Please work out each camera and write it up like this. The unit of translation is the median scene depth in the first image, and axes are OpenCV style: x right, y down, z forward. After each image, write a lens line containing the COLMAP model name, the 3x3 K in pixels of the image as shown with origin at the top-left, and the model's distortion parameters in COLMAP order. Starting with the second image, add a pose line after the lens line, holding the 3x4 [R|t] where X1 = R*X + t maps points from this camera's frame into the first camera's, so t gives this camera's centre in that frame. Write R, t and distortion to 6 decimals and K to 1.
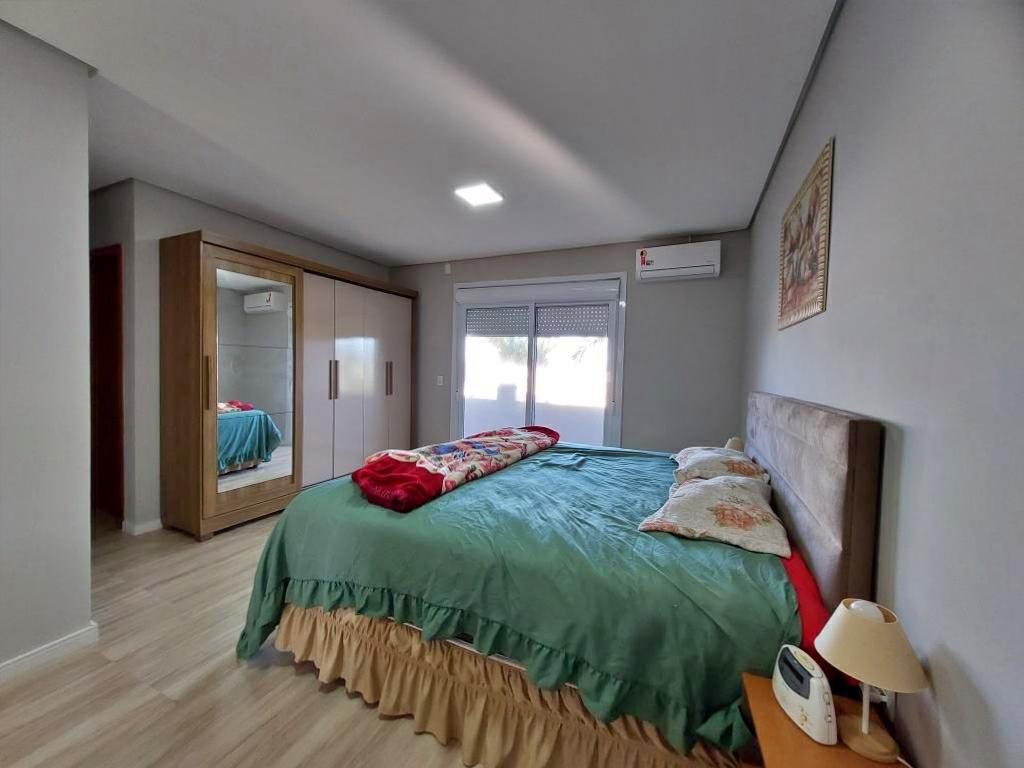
lens RADIAL K [[399.2, 0, 503.5], [0, 399.2, 381.7], [0, 0, 1]] dist [-0.000350, -0.002791]
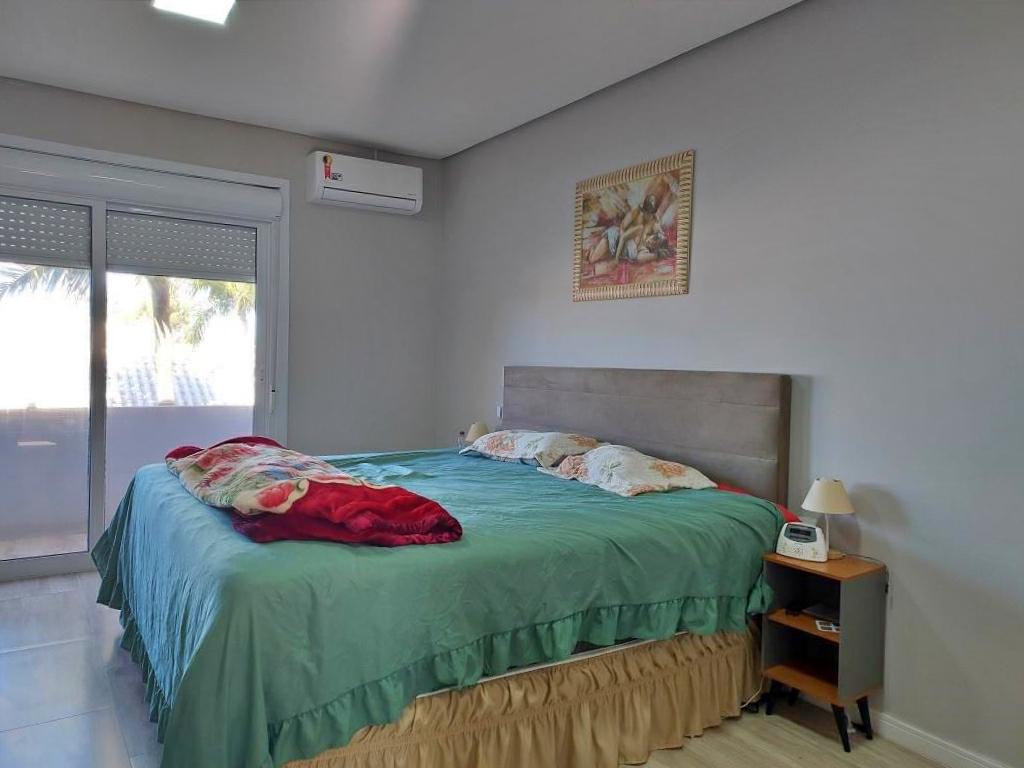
lens RADIAL K [[755.4, 0, 513.7], [0, 755.4, 387.4], [0, 0, 1]] dist [0.098907, -0.140134]
pose [[0.528583, -0.045846, 0.847643, -0.599635], [0.017802, 0.998920, 0.042927, -0.000001], [-0.848695, -0.007601, 0.528828, 0.089400]]
